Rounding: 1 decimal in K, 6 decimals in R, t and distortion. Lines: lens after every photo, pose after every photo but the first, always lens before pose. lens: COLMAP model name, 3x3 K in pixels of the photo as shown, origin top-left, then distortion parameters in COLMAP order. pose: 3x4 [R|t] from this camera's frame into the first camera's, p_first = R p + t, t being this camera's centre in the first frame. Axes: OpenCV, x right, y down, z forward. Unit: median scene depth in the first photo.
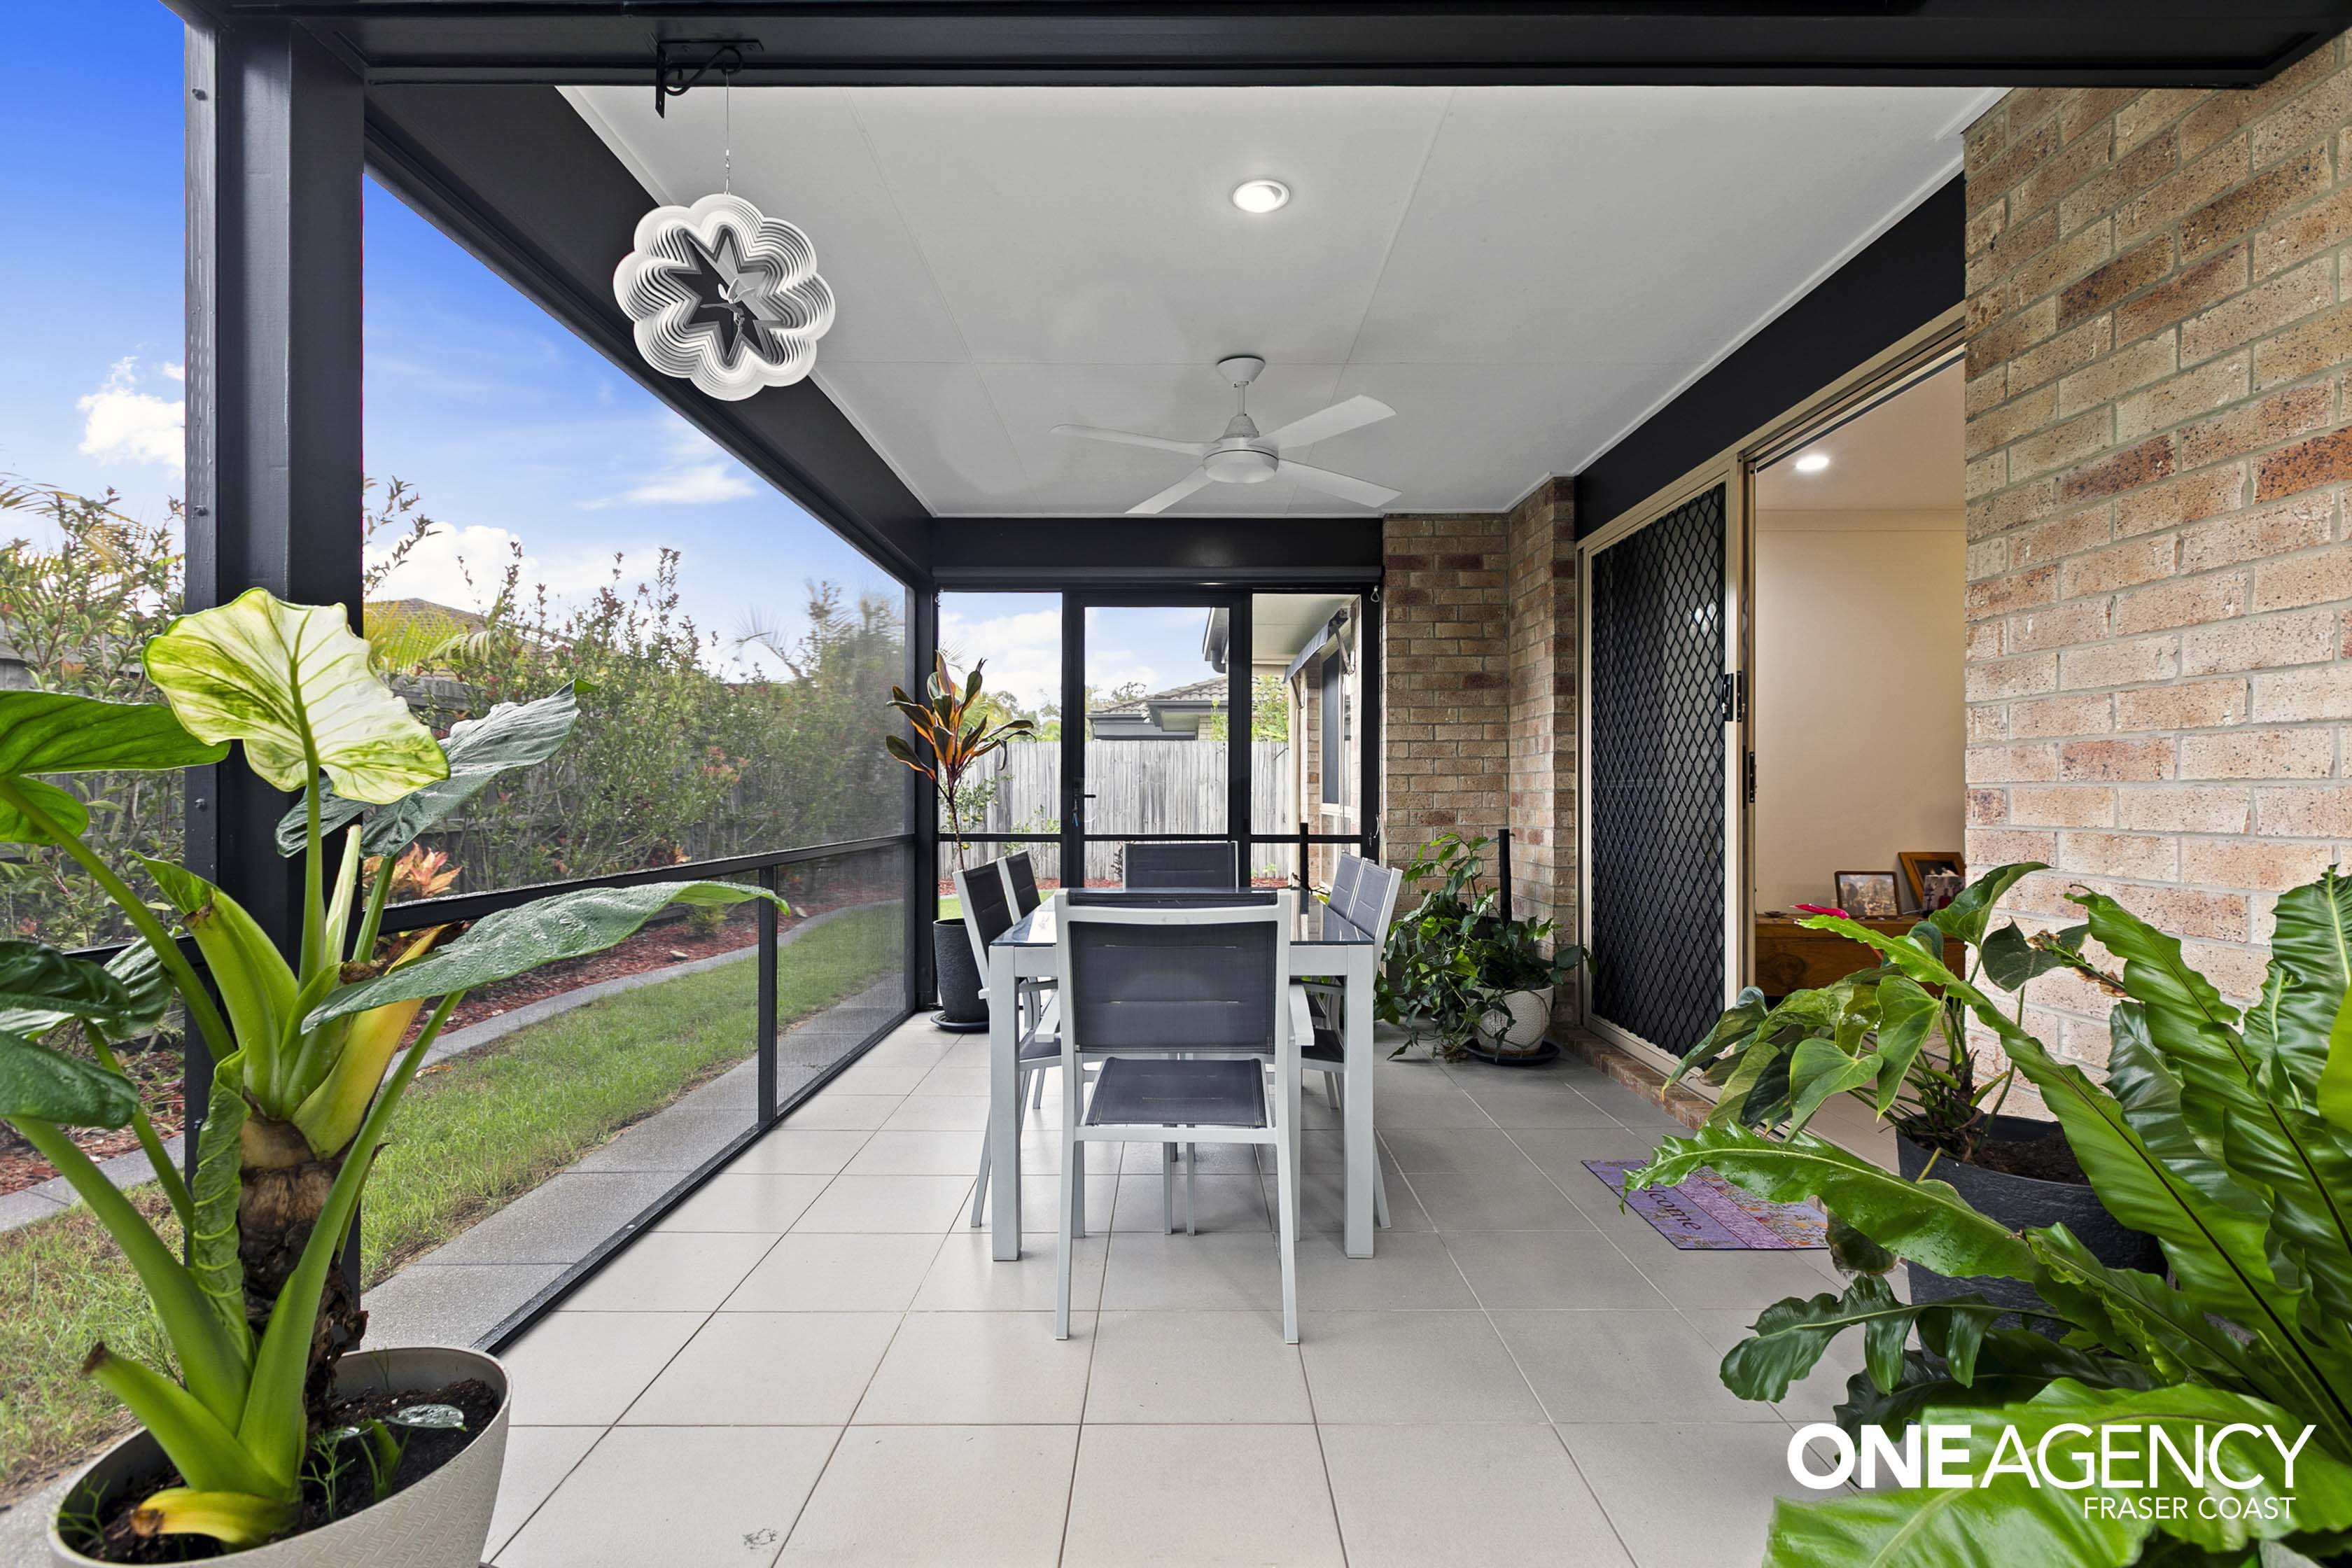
lens RADIAL K [[1073.3, 0, 1176.0], [0, 1073.3, 784.0], [0, 0, 1]] dist [0.001308, 0.000057]
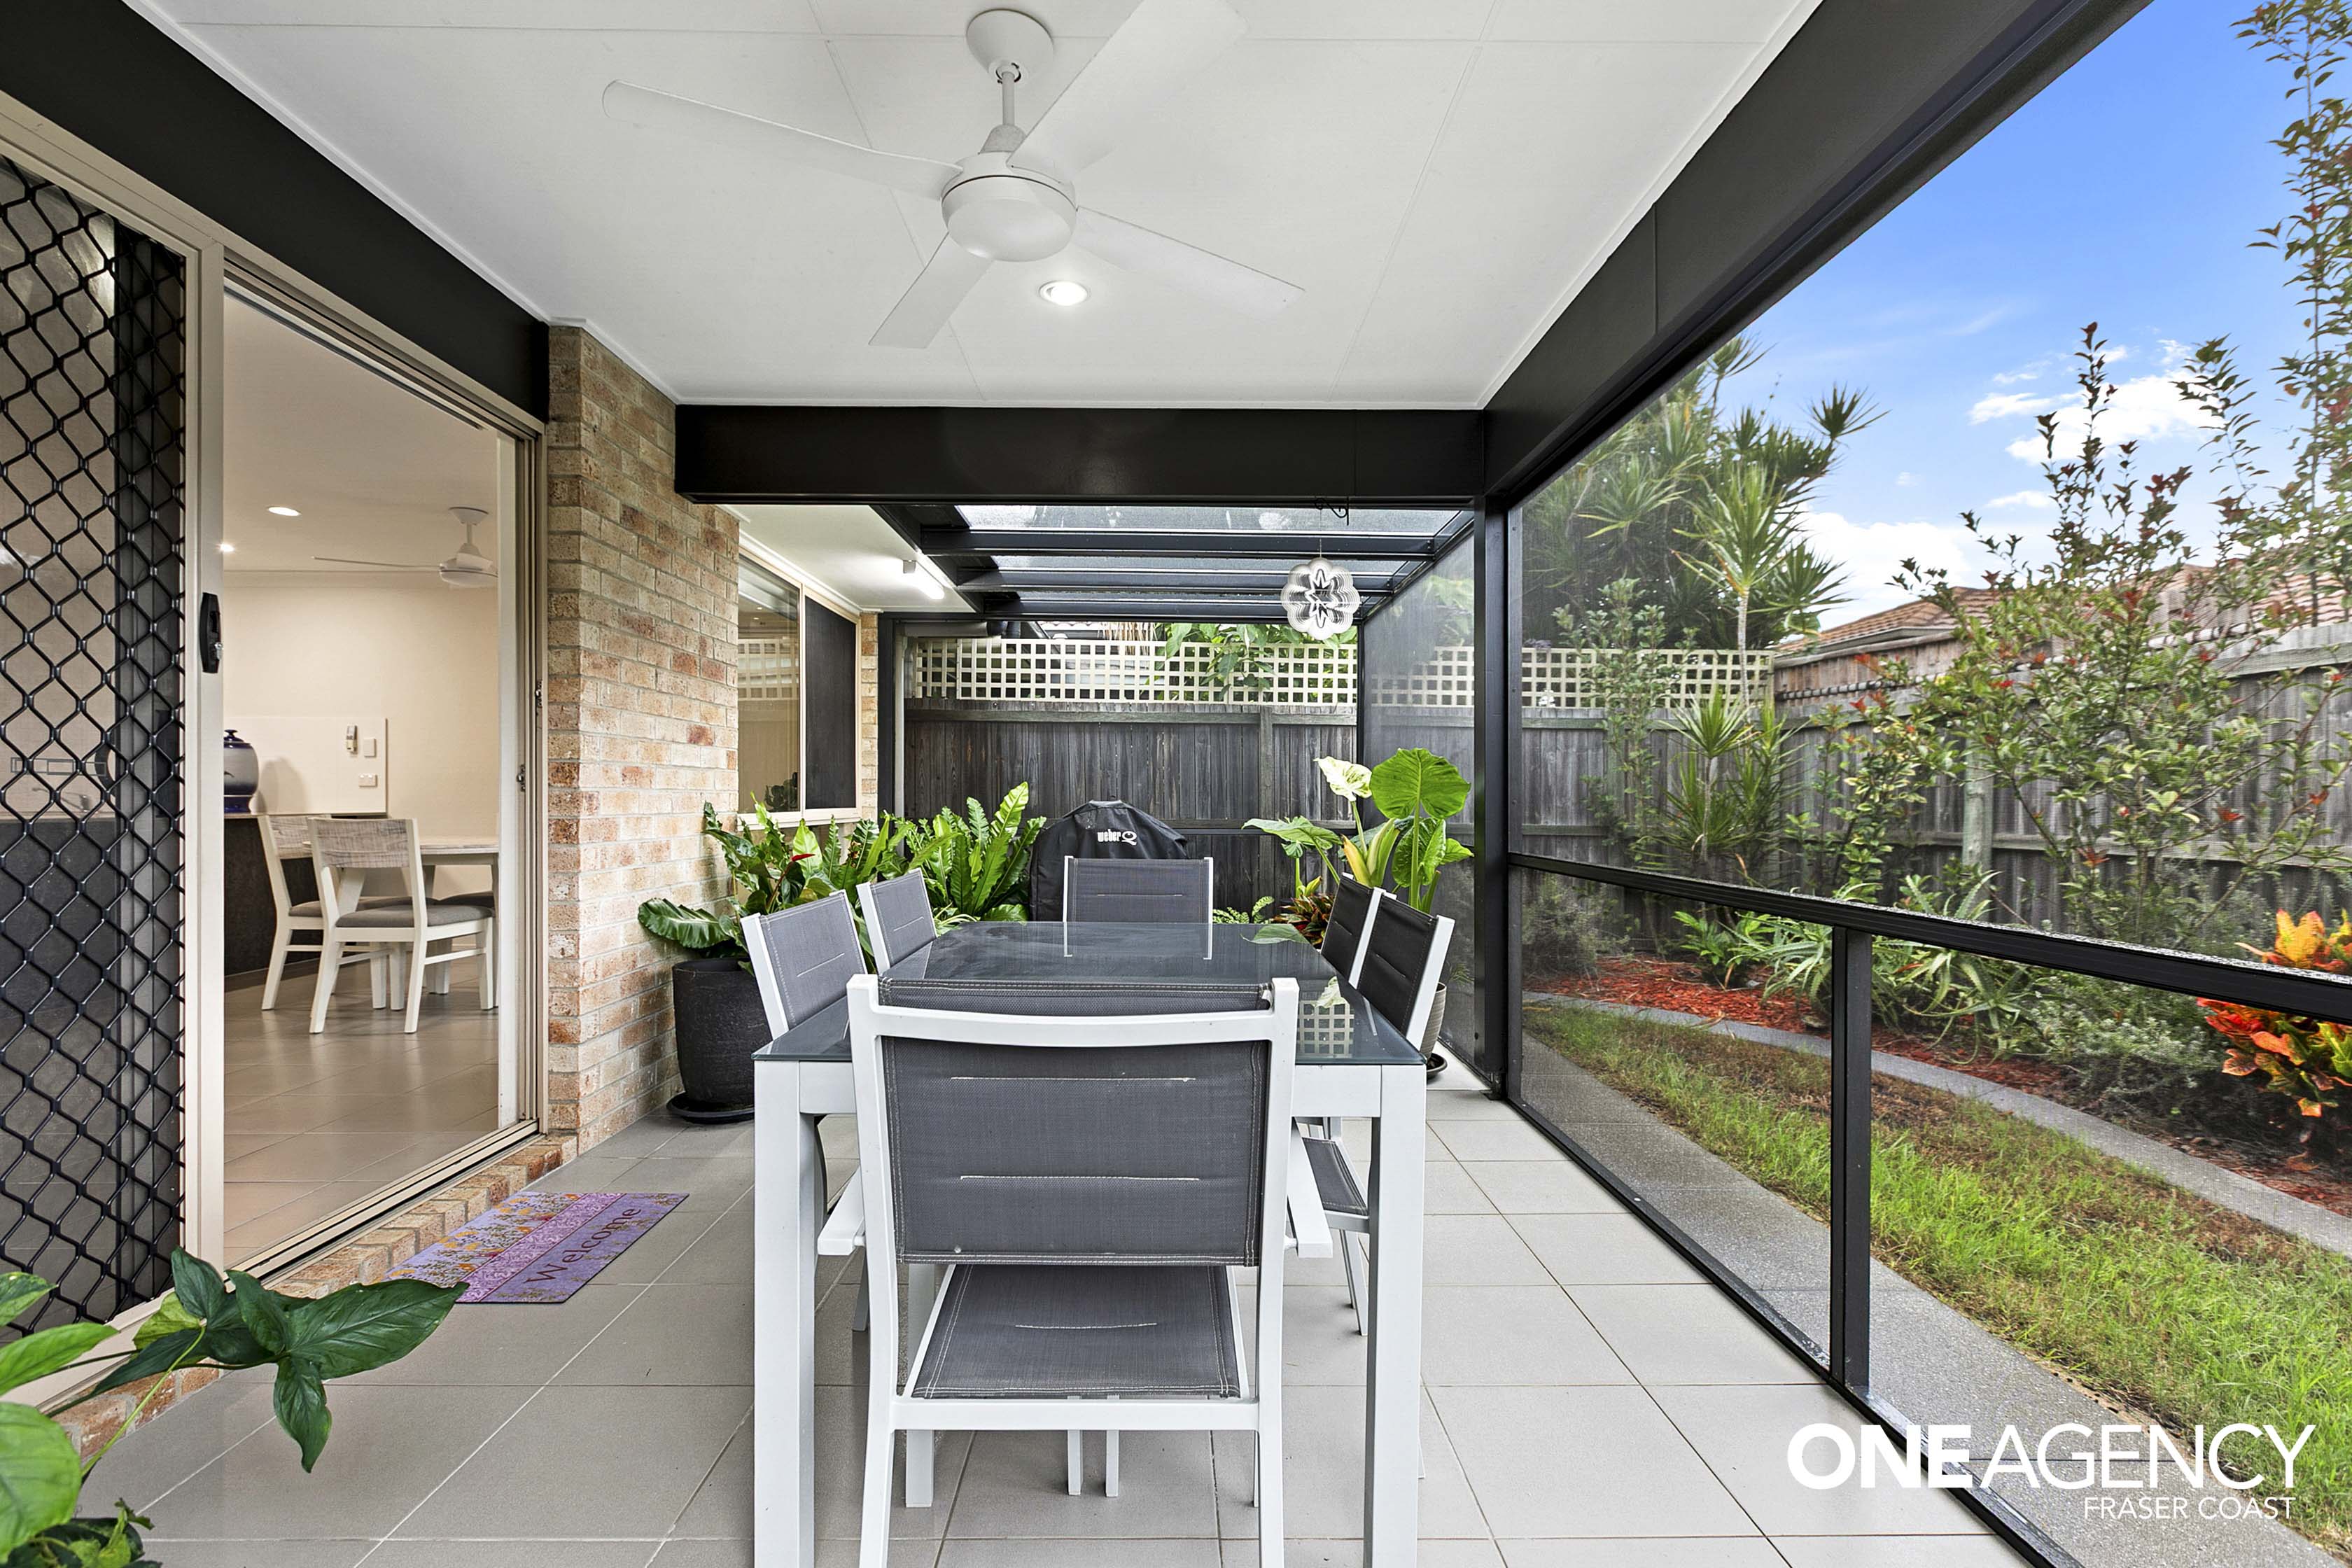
lens RADIAL K [[1073.3, 0, 1176.0], [0, 1073.3, 784.0], [0, 0, 1]] dist [0.001308, 0.000057]
pose [[-0.999976, -0.001055, -0.006887, -0.046899], [-0.000937, 0.999852, -0.017152, 0.019311], [0.006904, -0.017145, -0.999829, 2.550516]]
